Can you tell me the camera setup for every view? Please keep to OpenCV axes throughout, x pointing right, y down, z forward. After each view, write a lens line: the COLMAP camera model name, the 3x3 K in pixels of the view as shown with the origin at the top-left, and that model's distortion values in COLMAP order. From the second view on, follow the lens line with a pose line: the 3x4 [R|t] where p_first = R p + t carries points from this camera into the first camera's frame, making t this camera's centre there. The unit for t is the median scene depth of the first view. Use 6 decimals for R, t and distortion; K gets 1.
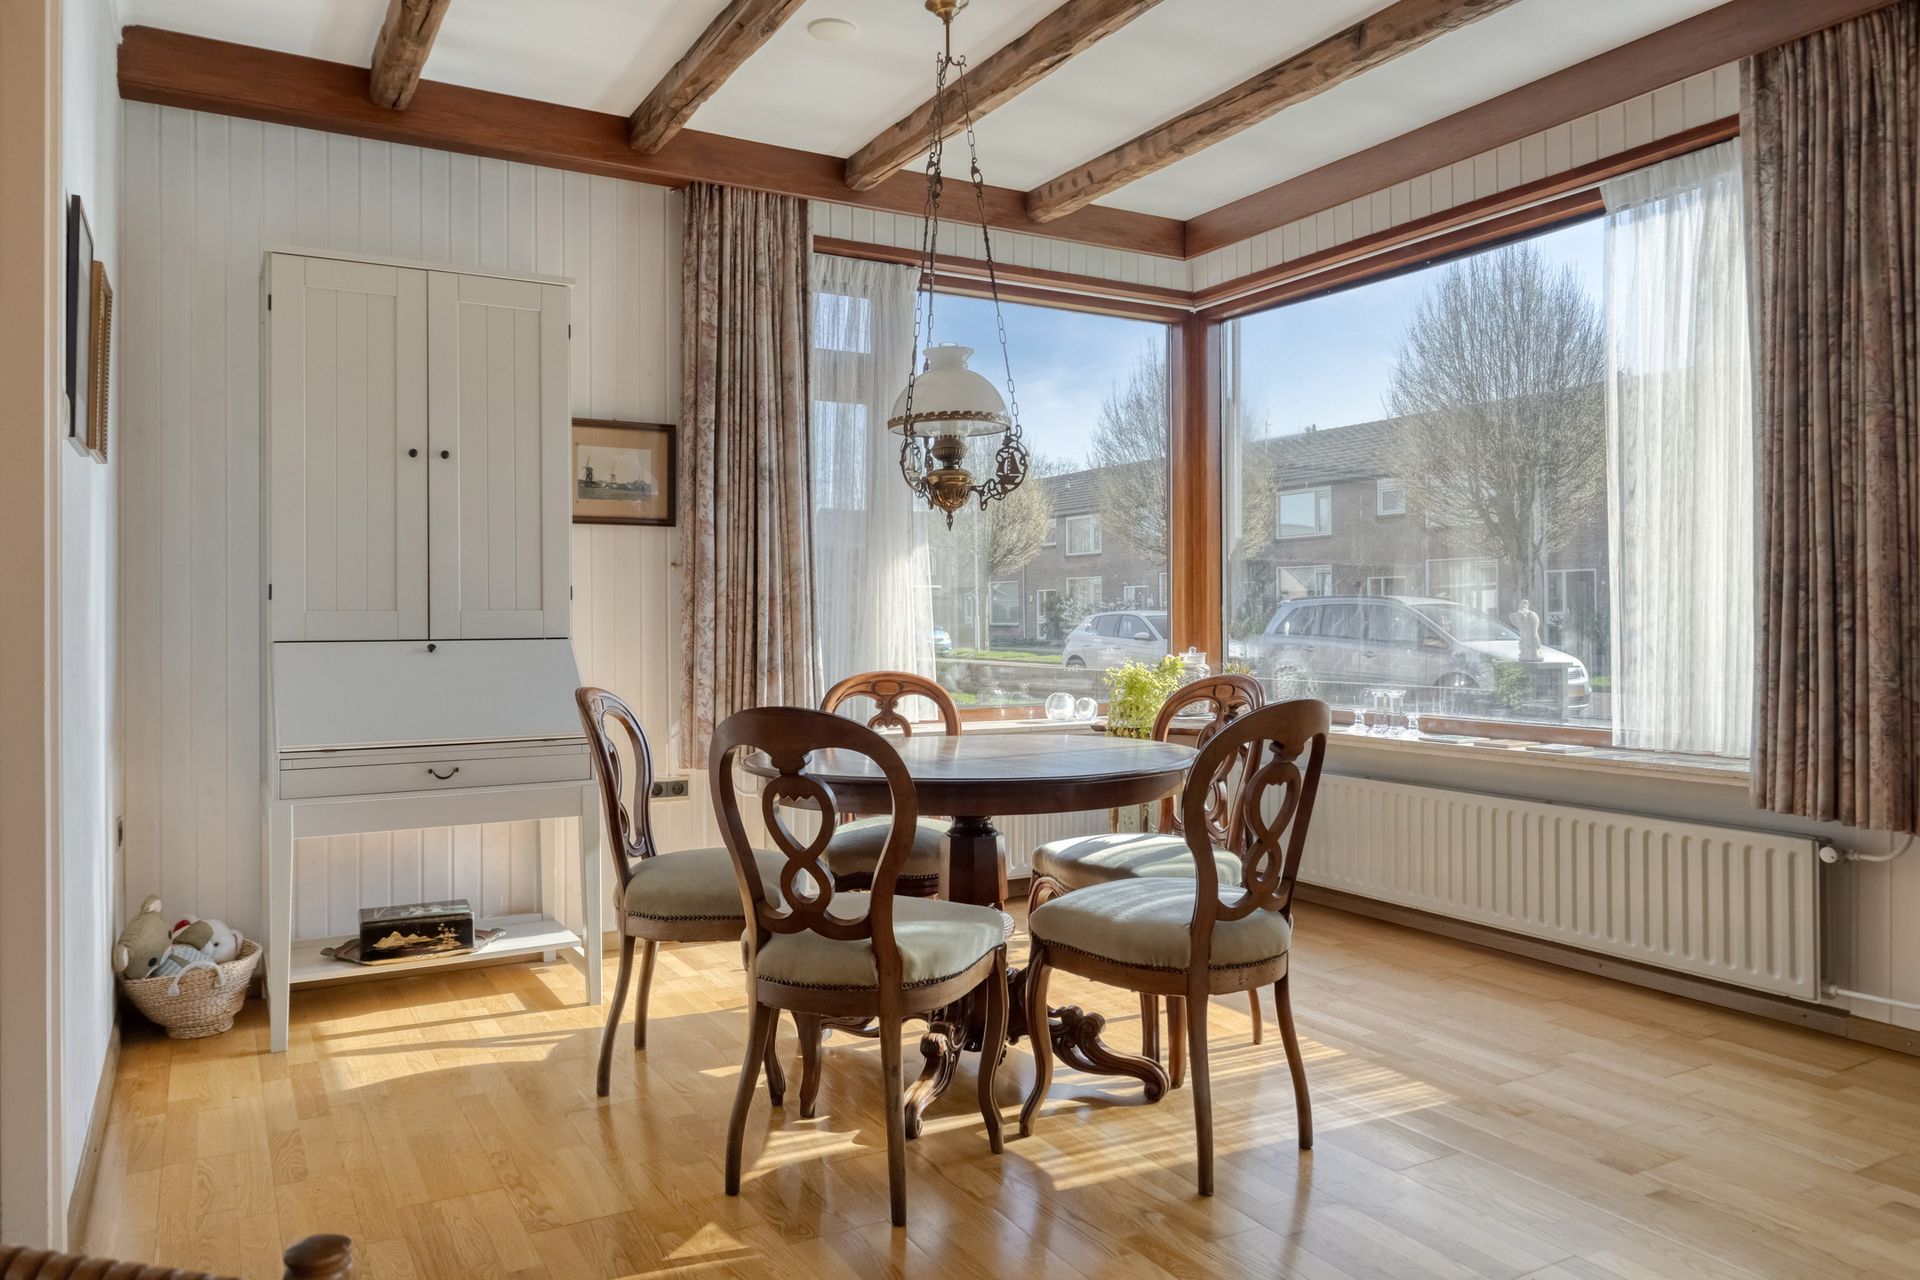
lens RADIAL K [[1352.5, 0, 949.0], [0, 1352.5, 631.1], [0, 0, 1]] dist [0.000198, -0.002864]
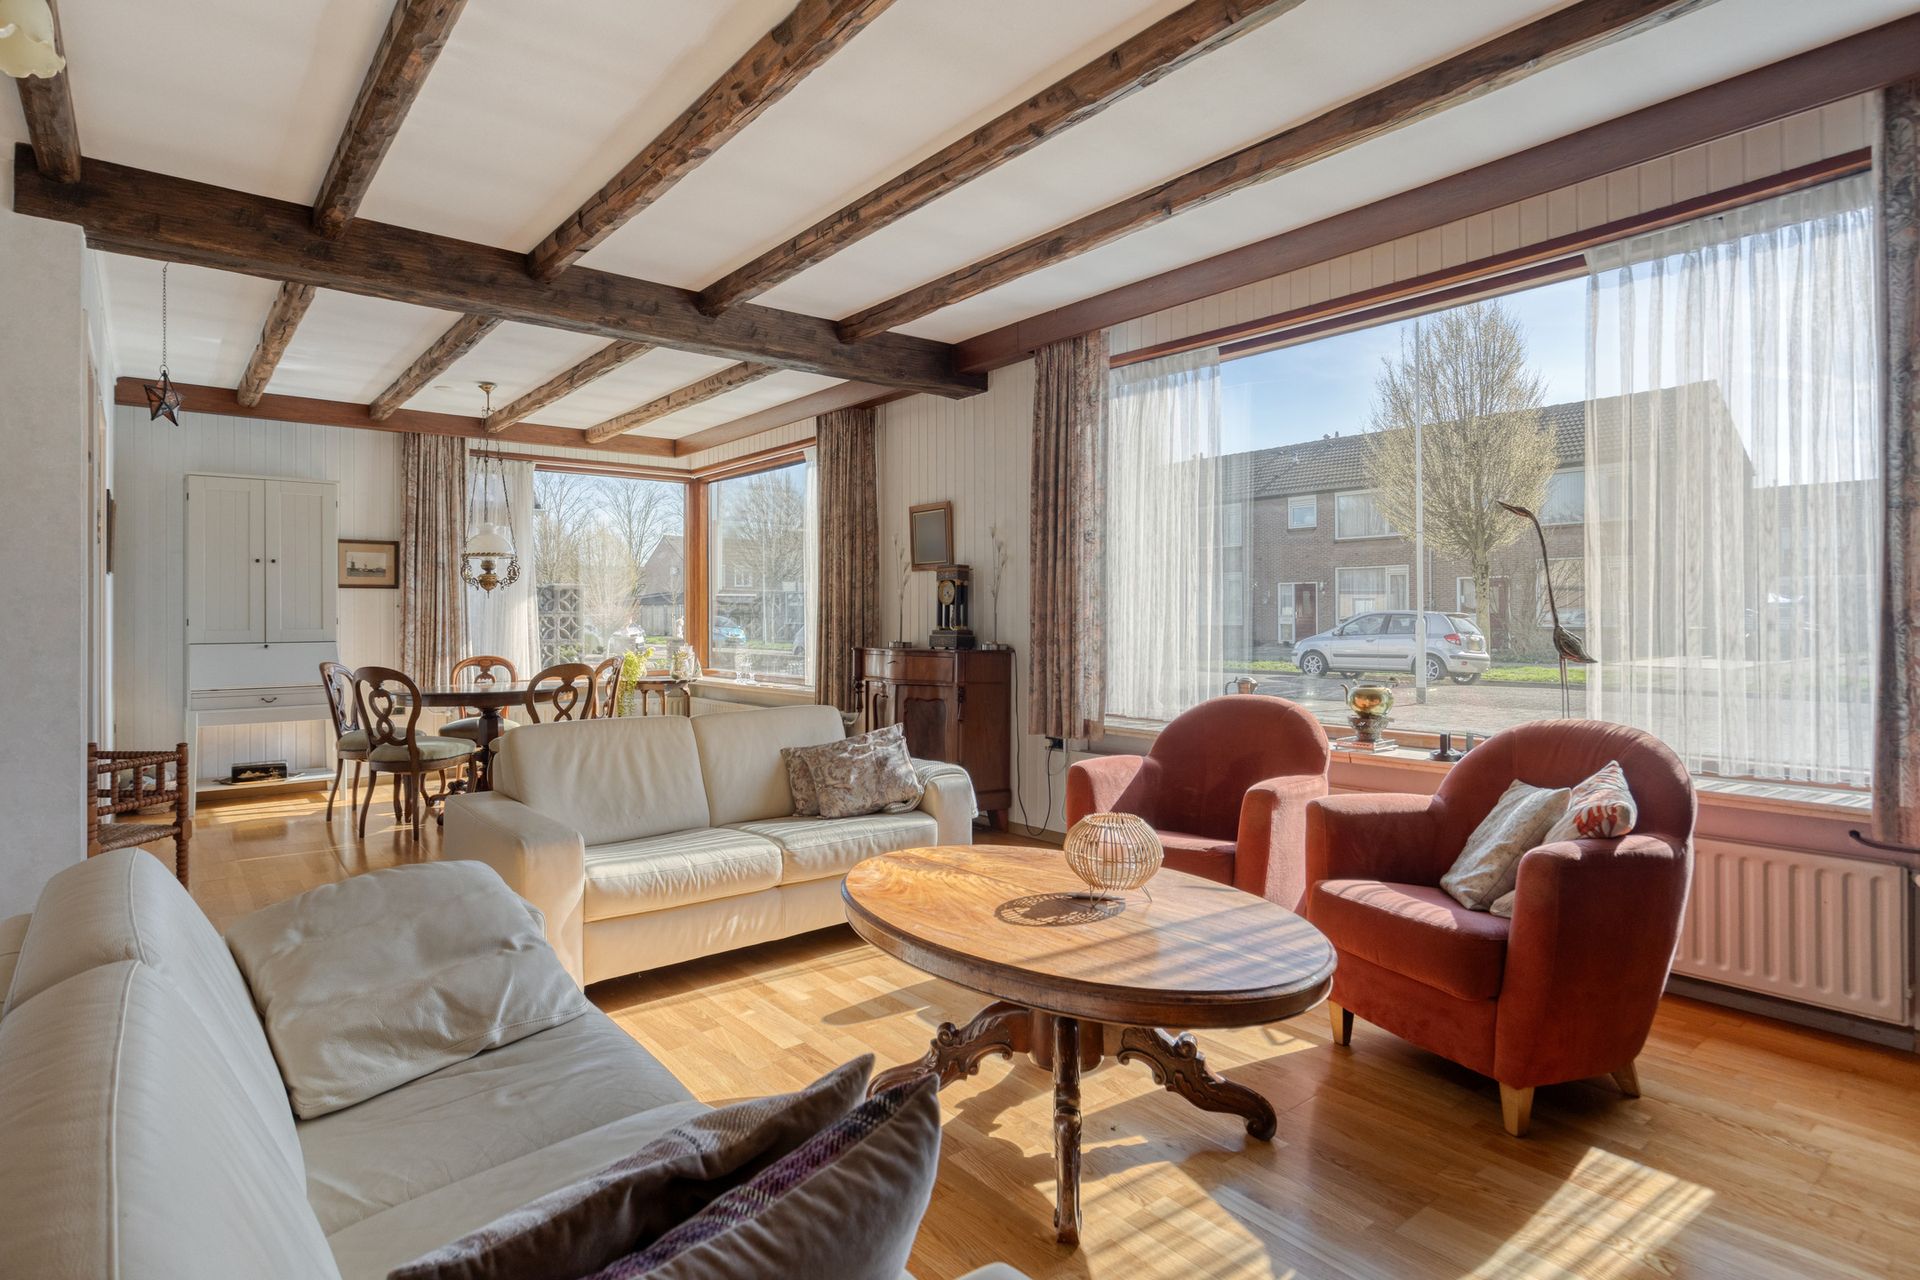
lens RADIAL K [[1055.7, 0, 960.4], [0, 1055.7, 626.3], [0, 0, 1]] dist [0.003871, -0.000609]
pose [[0.991459, -0.003040, 0.130386, 0.480061], [0.003942, 0.999970, -0.006664, -0.003504], [-0.130362, 0.007122, 0.991441, -0.807781]]
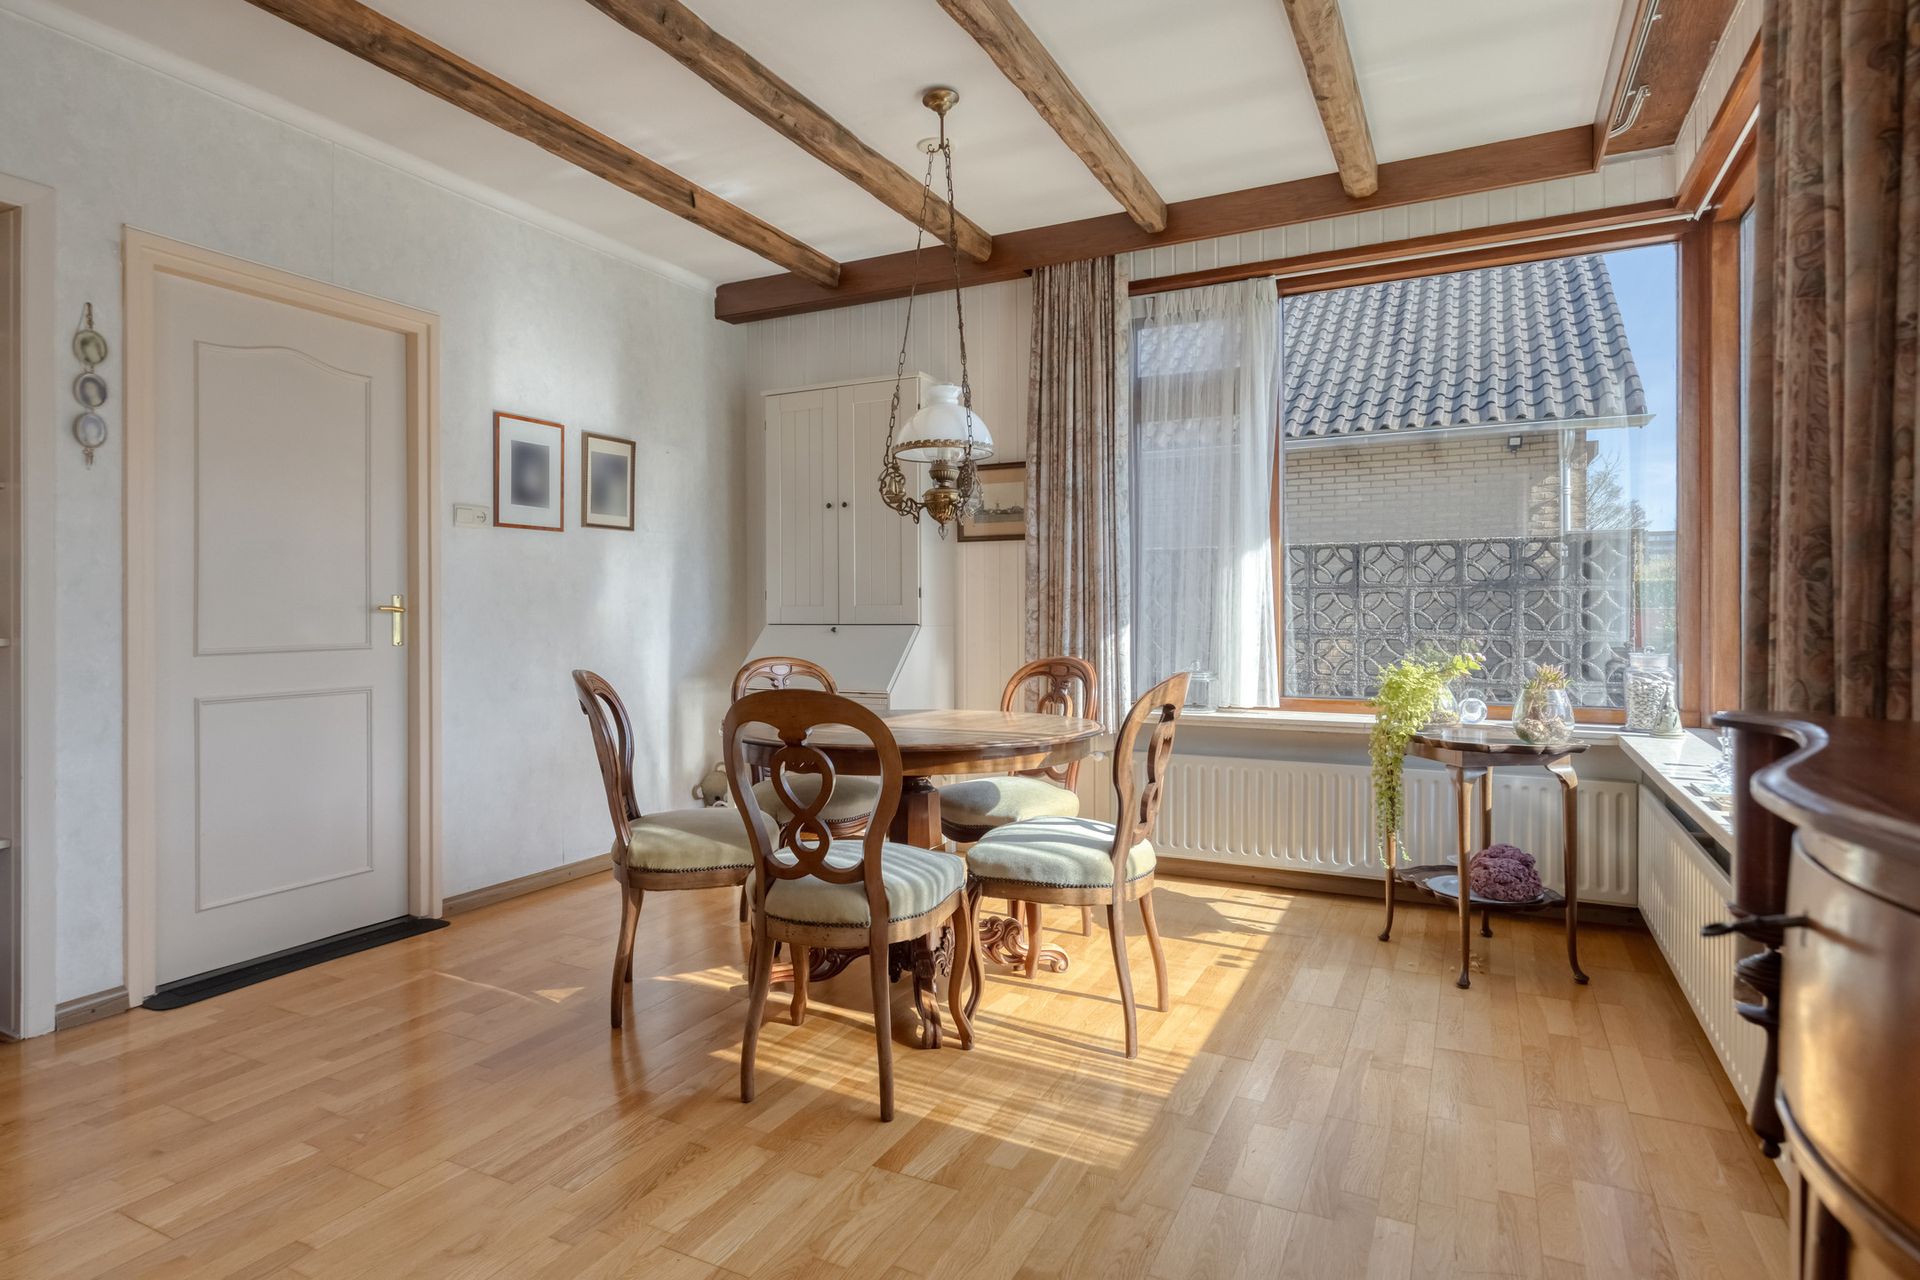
lens RADIAL K [[1055.7, 0, 882.4], [0, 1055.7, 625.0], [0, 0, 1]] dist [0.003871, -0.000609]
pose [[0.521879, 0.013476, -0.852913, 0.605065], [-0.005107, 0.999907, 0.012673, -0.007546], [0.853004, -0.002258, 0.521899, 0.360981]]
